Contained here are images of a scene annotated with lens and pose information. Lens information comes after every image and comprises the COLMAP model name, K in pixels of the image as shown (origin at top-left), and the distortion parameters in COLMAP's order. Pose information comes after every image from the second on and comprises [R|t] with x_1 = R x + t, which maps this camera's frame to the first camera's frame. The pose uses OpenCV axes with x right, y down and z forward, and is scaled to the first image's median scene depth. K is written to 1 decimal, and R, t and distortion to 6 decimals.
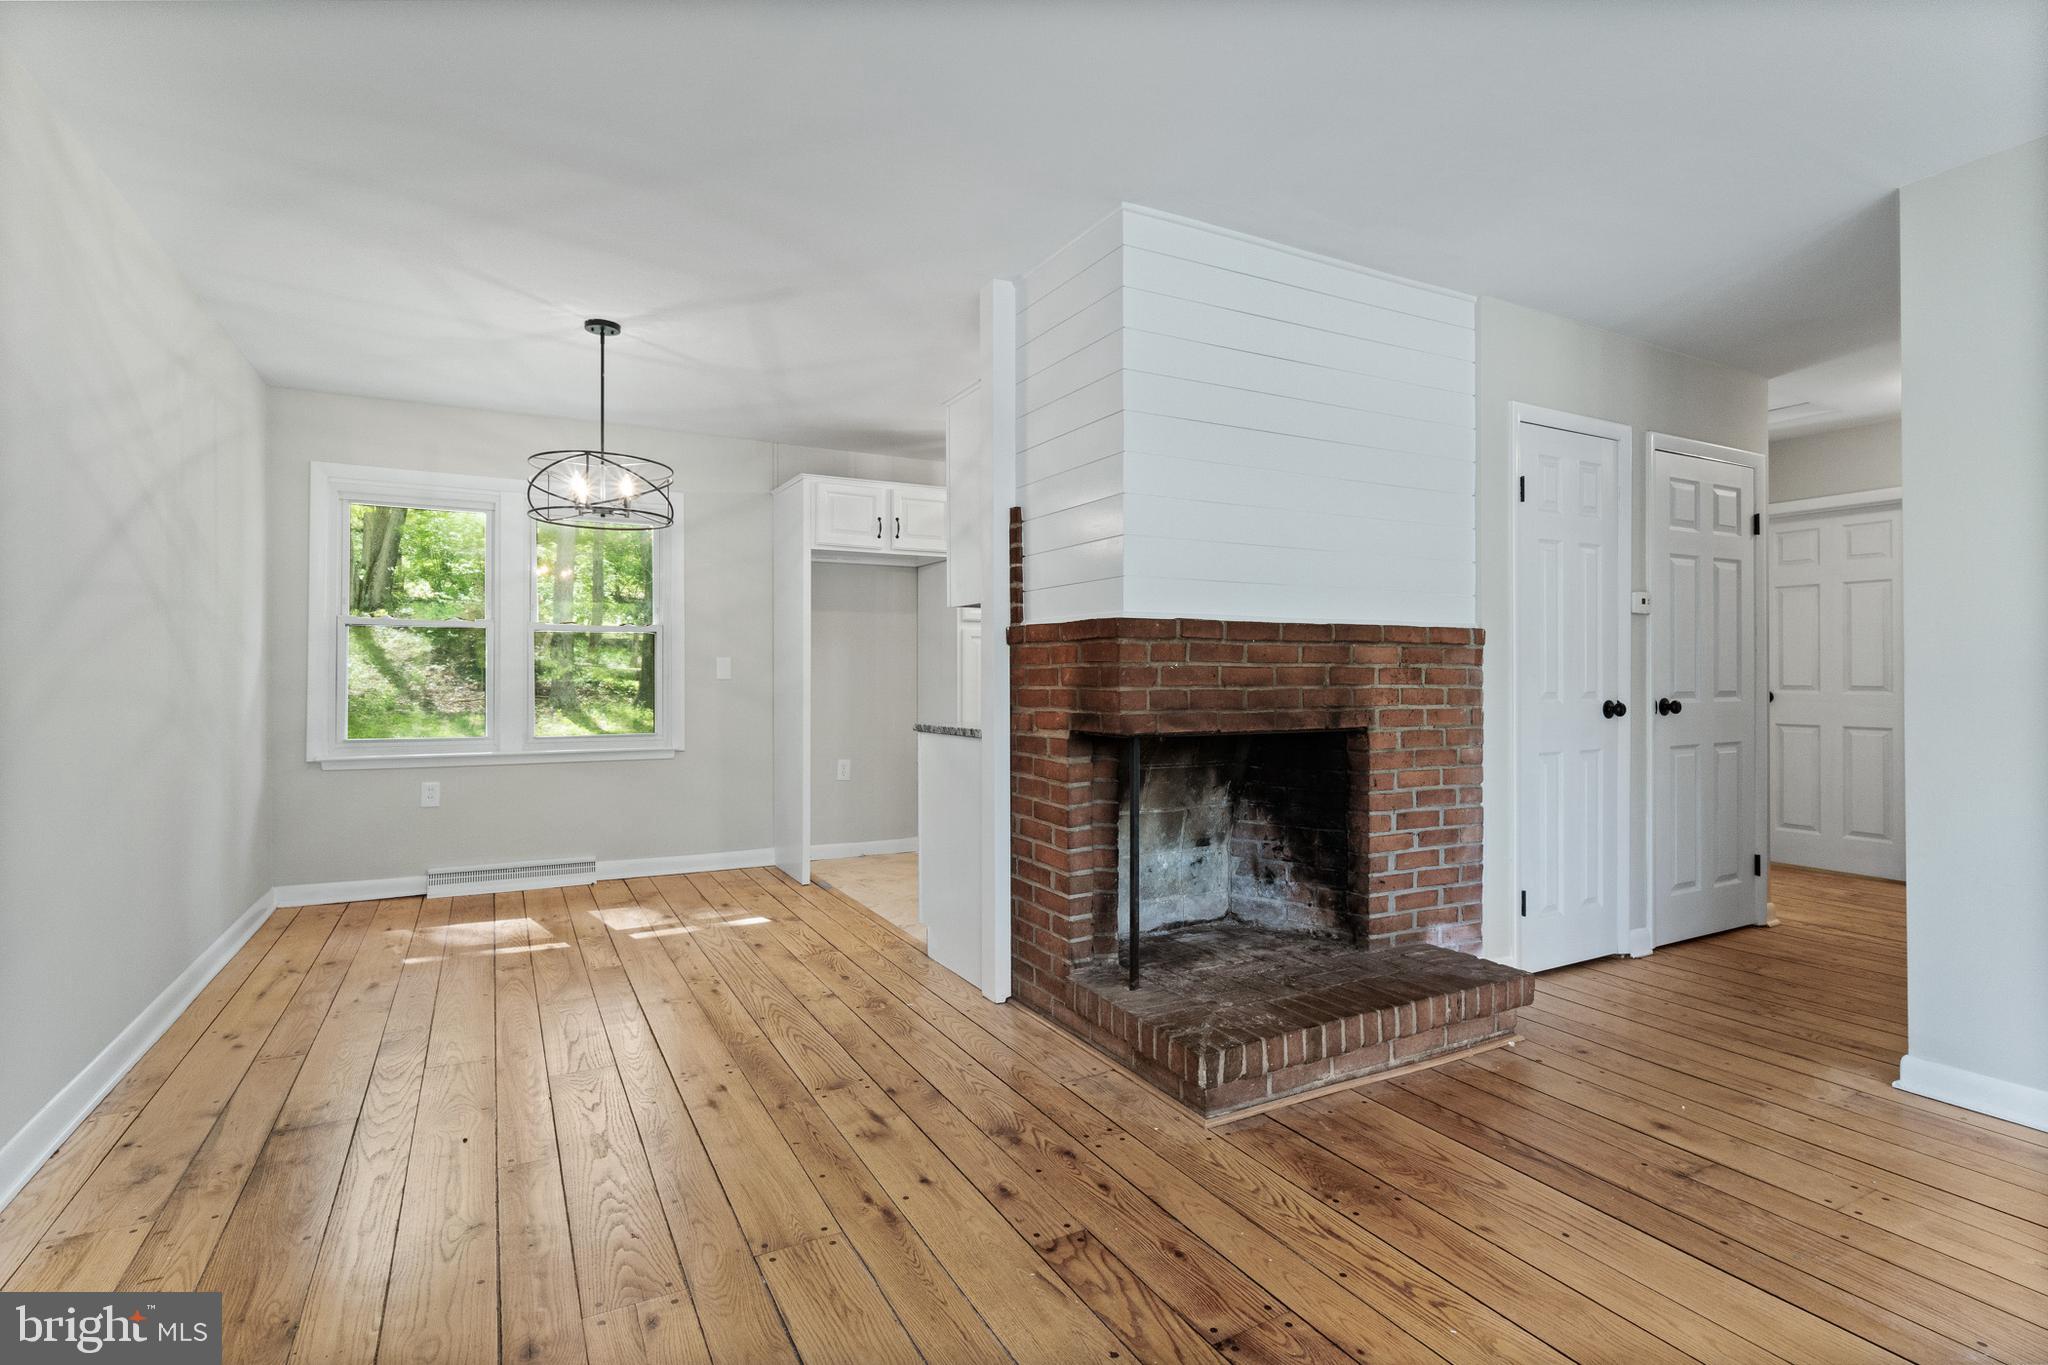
lens RADIAL K [[1021.0, 0, 1062.4], [0, 1021.0, 673.3], [0, 0, 1]] dist [-0.003962, 0.002823]
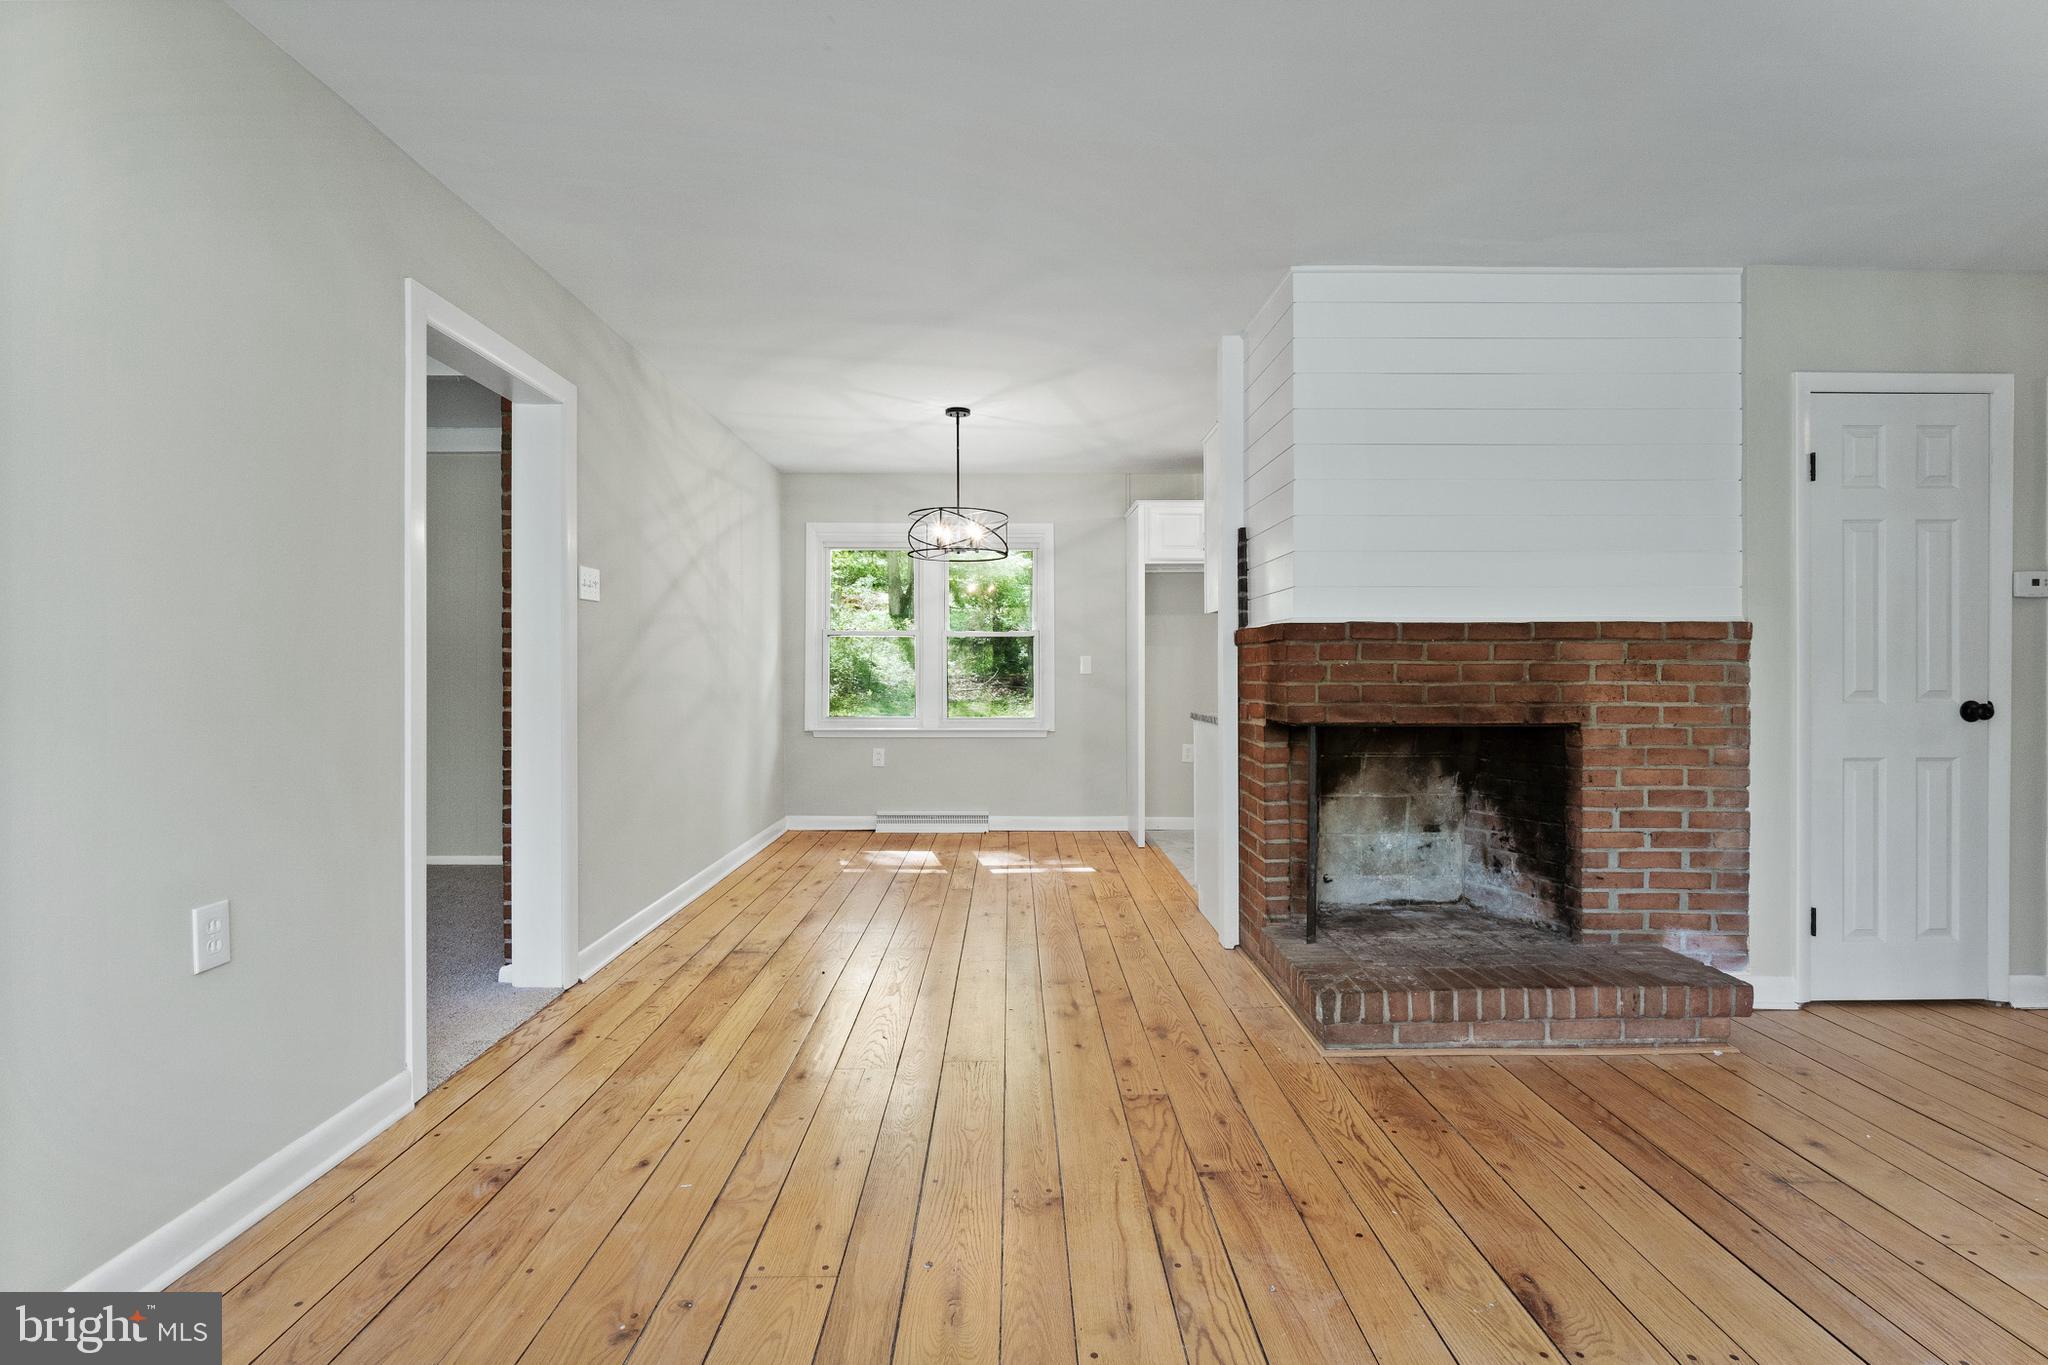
lens RADIAL K [[1021.0, 0, 1044.2], [0, 1021.0, 674.5], [0, 0, 1]] dist [-0.003962, 0.002823]
pose [[0.879918, 0.001620, -0.475123, 0.310922], [0.001922, 0.999974, 0.006968, -0.003499], [0.475122, -0.007045, 0.879892, -0.139952]]
